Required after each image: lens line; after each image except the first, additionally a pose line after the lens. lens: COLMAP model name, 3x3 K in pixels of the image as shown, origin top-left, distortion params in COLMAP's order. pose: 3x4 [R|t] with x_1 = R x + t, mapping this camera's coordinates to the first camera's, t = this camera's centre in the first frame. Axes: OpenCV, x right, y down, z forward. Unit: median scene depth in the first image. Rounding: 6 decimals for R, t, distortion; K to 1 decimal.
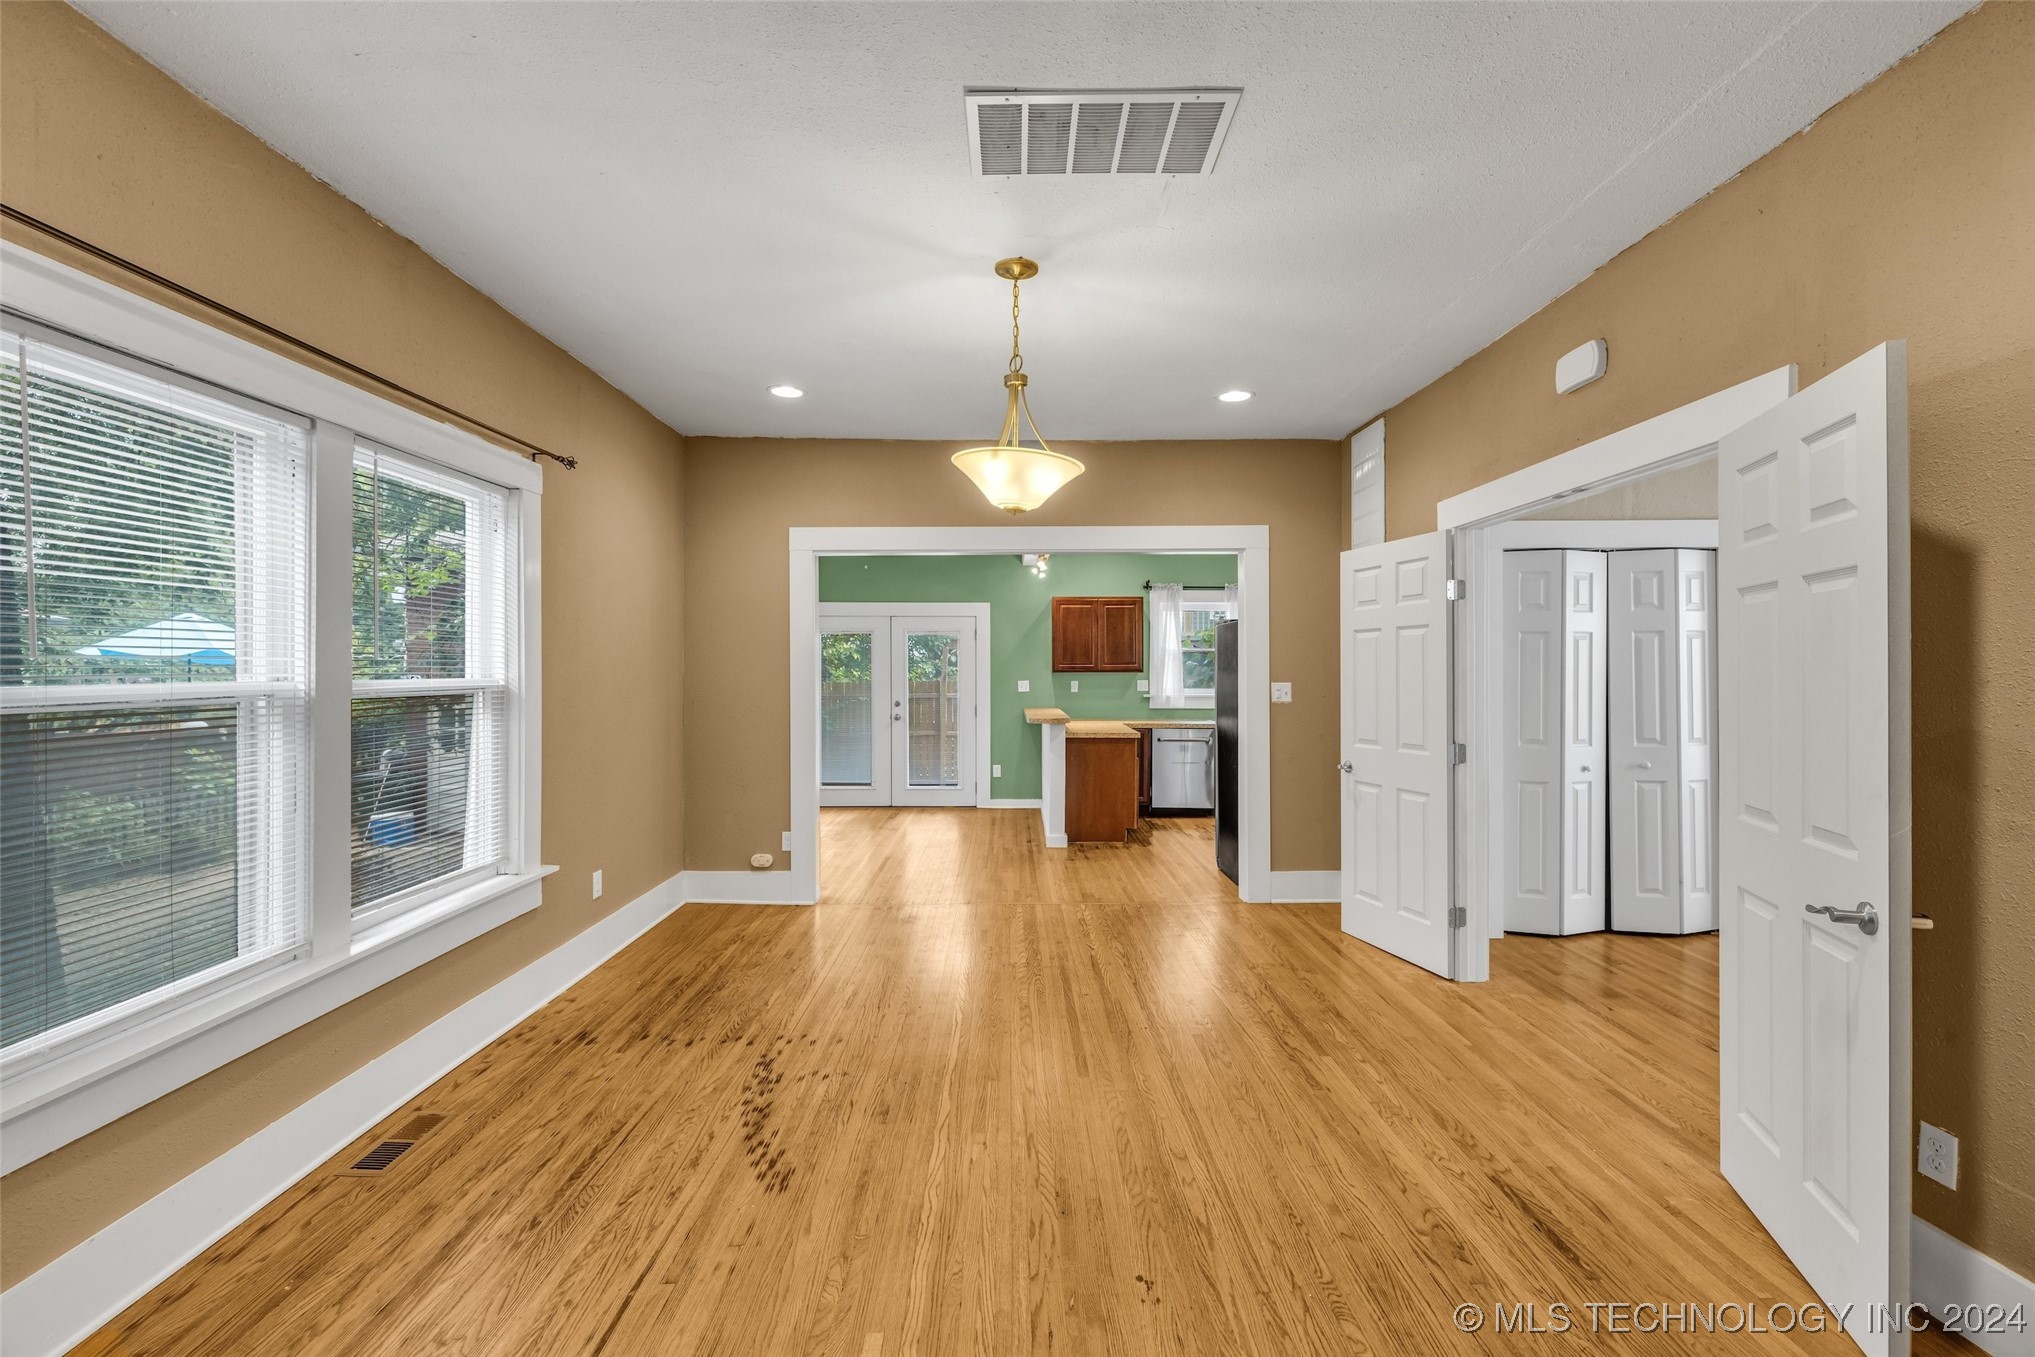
lens RADIAL K [[856.1, 0, 1011.8], [0, 856.1, 672.1], [0, 0, 1]] dist [-0.002727, 0.000994]
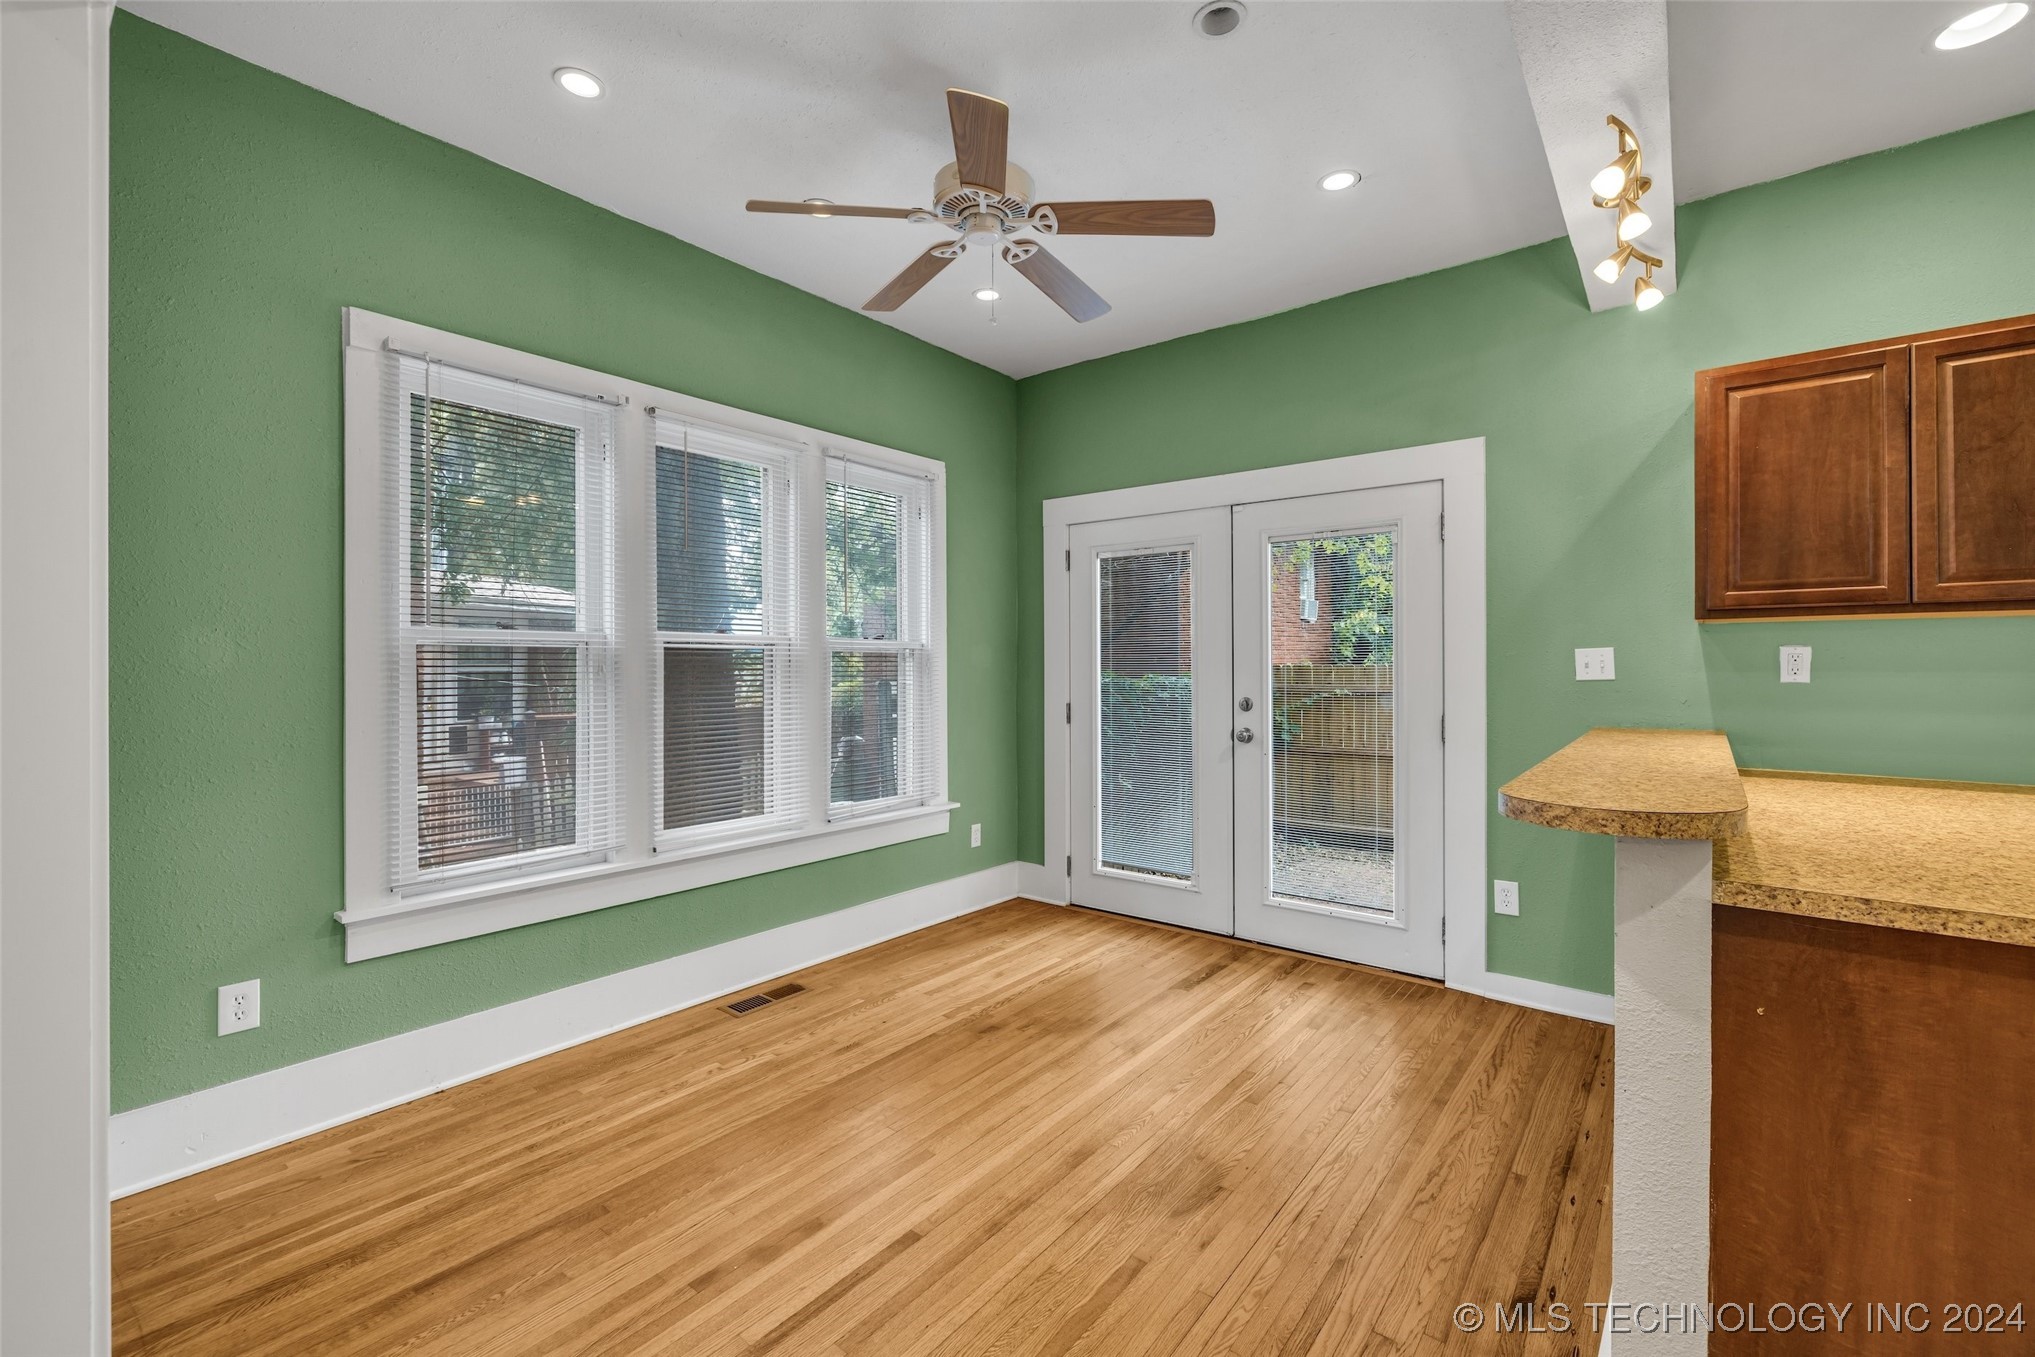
lens RADIAL K [[856.1, 0, 1017.0], [0, 856.1, 665.5], [0, 0, 1]] dist [-0.002727, 0.000994]
pose [[0.782470, 0.001592, -0.622686, 0.103846], [-0.000683, 0.999998, 0.001698, 0.037767], [0.622688, -0.000903, 0.782470, 1.328437]]
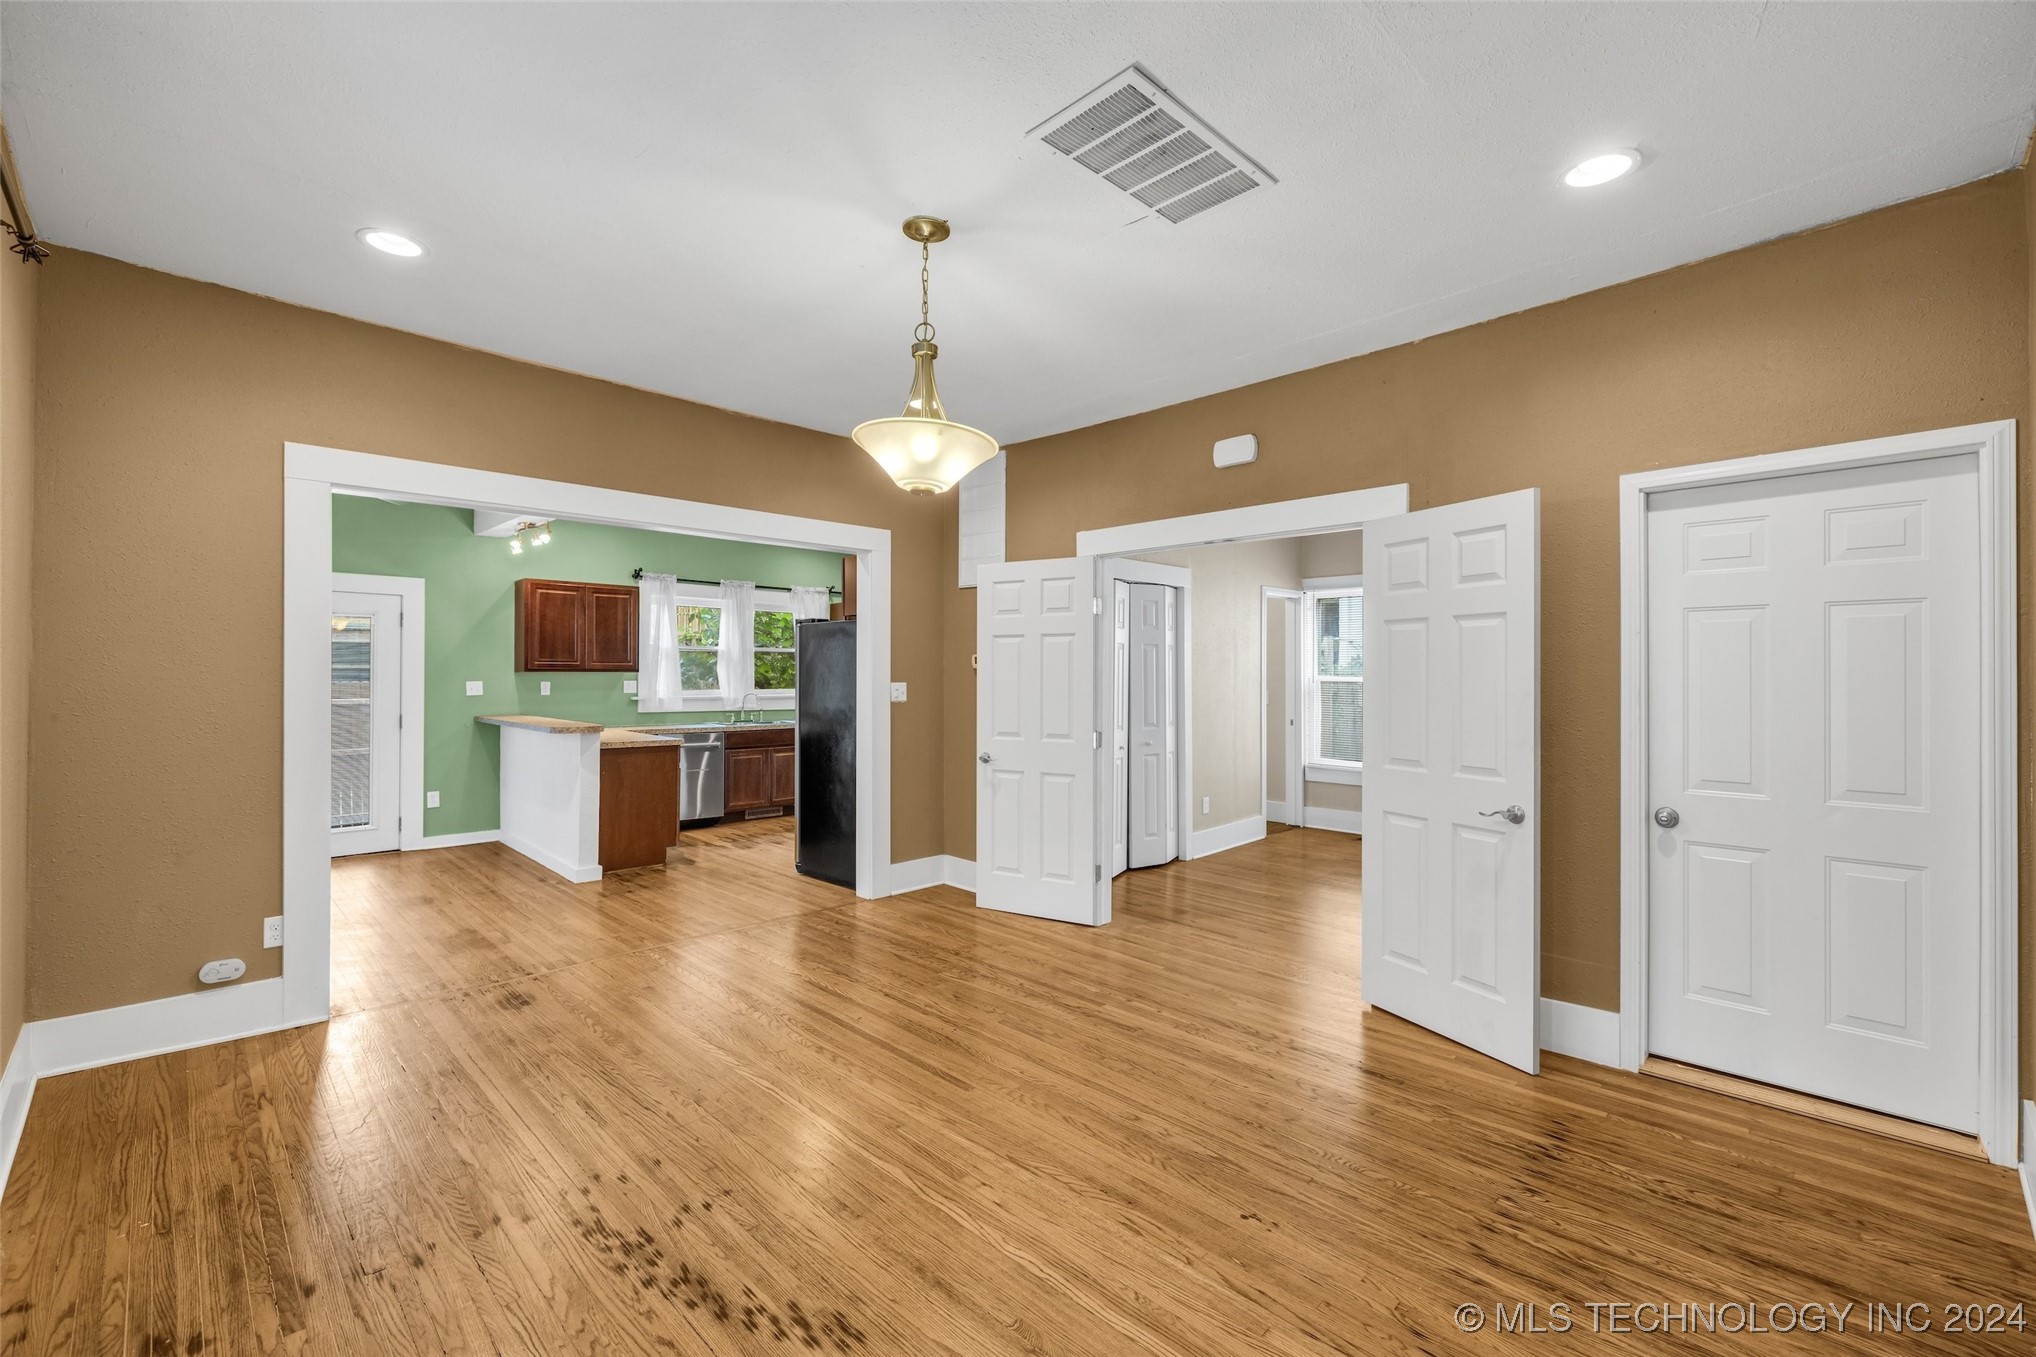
lens RADIAL K [[856.5, 0, 1014.2], [0, 856.5, 672.5], [0, 0, 1]] dist [-0.002727, 0.000994]
pose [[0.711064, 0.007522, 0.703087, -0.421898], [-0.006260, 0.999971, -0.004367, 0.005006], [-0.703099, -0.001296, 0.711091, 0.210136]]
